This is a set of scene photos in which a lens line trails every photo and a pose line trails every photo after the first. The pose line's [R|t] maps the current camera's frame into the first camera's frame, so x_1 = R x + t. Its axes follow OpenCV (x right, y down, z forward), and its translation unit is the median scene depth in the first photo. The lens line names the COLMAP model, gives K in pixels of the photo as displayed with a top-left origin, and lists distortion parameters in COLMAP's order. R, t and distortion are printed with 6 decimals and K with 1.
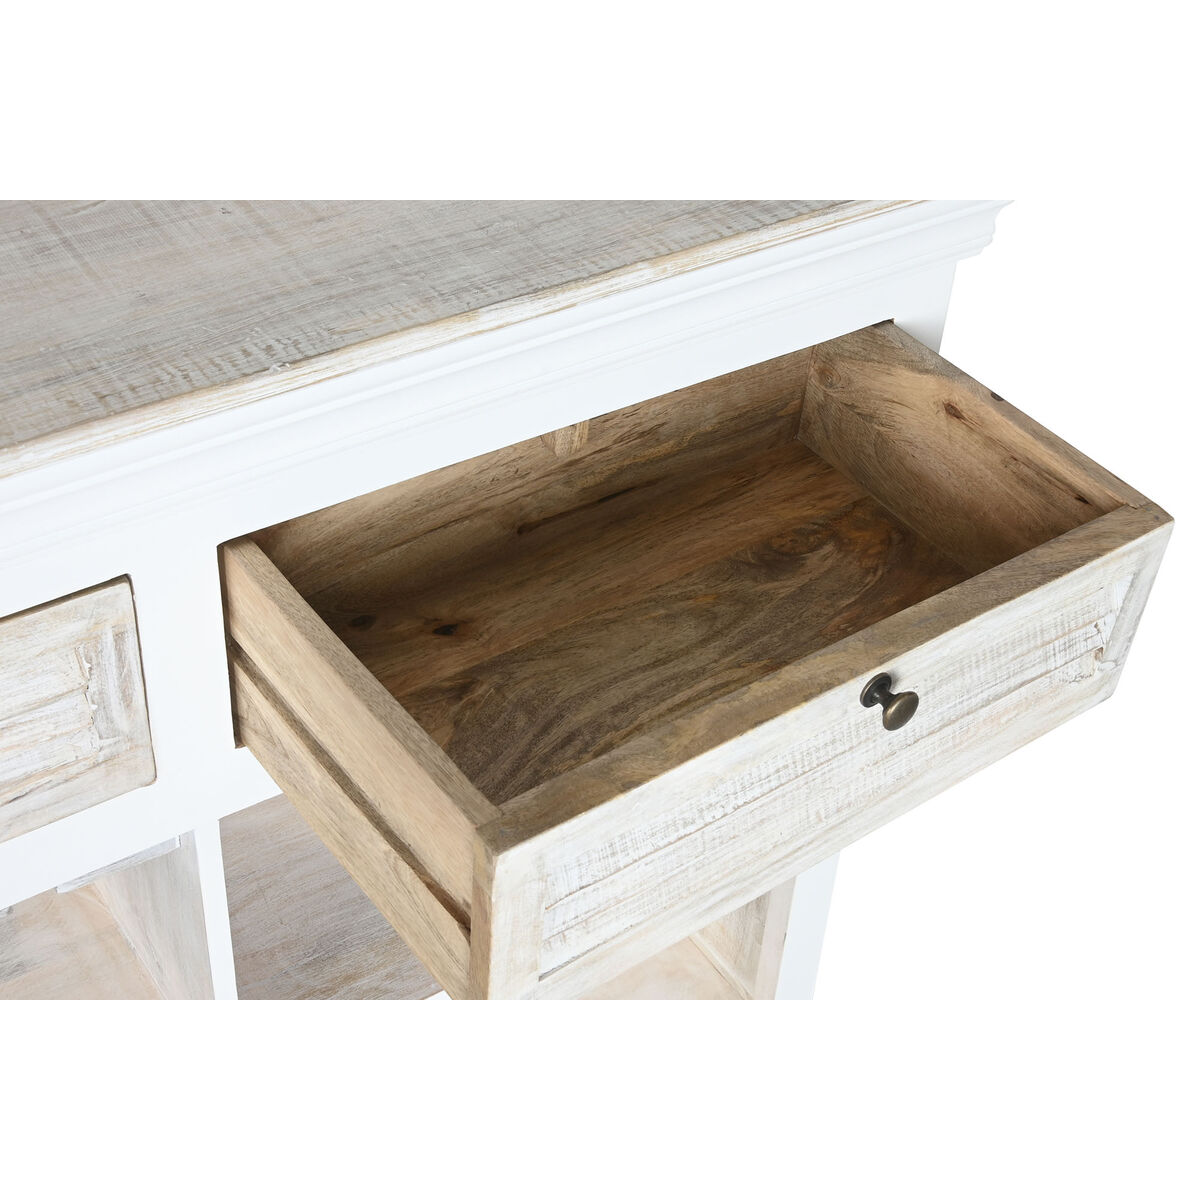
lens RADIAL K [[1831.2, 0, 600.0], [0, 1831.2, 600.0], [0, 0, 1]] dist [-0.000919, 0.005807]
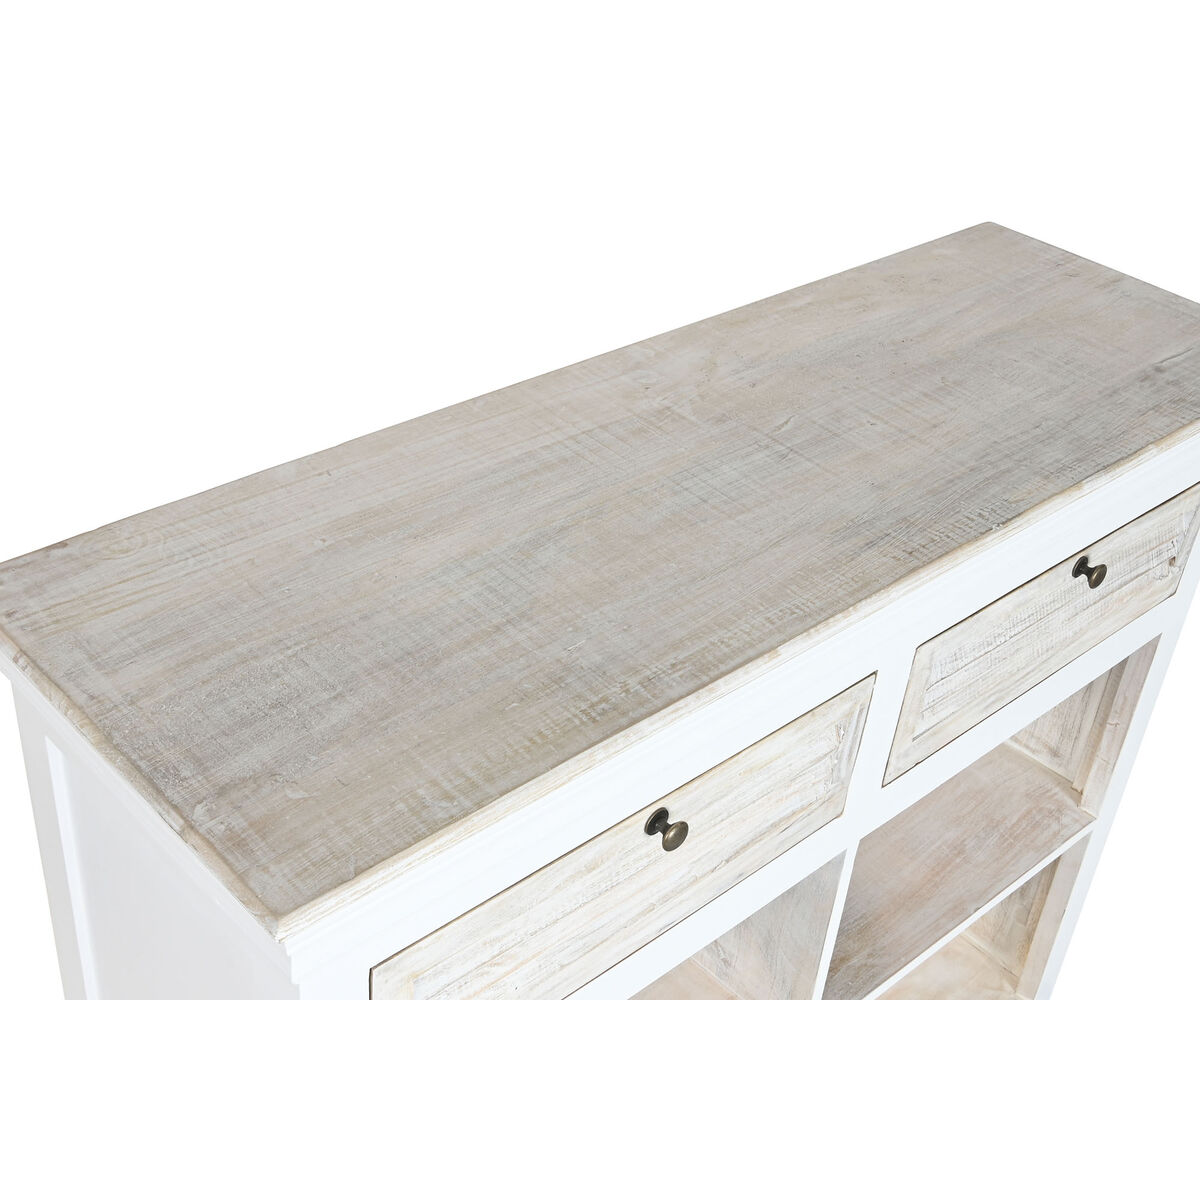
lens RADIAL K [[1575.1, 0, 600.0], [0, 1575.1, 600.0], [0, 0, 1]] dist [0.005331, -0.001597]
pose [[0.990734, -0.059989, 0.121848, -0.615851], [0.067018, 0.996266, -0.054426, -0.015392], [-0.118128, 0.062088, 0.991055, -0.244019]]
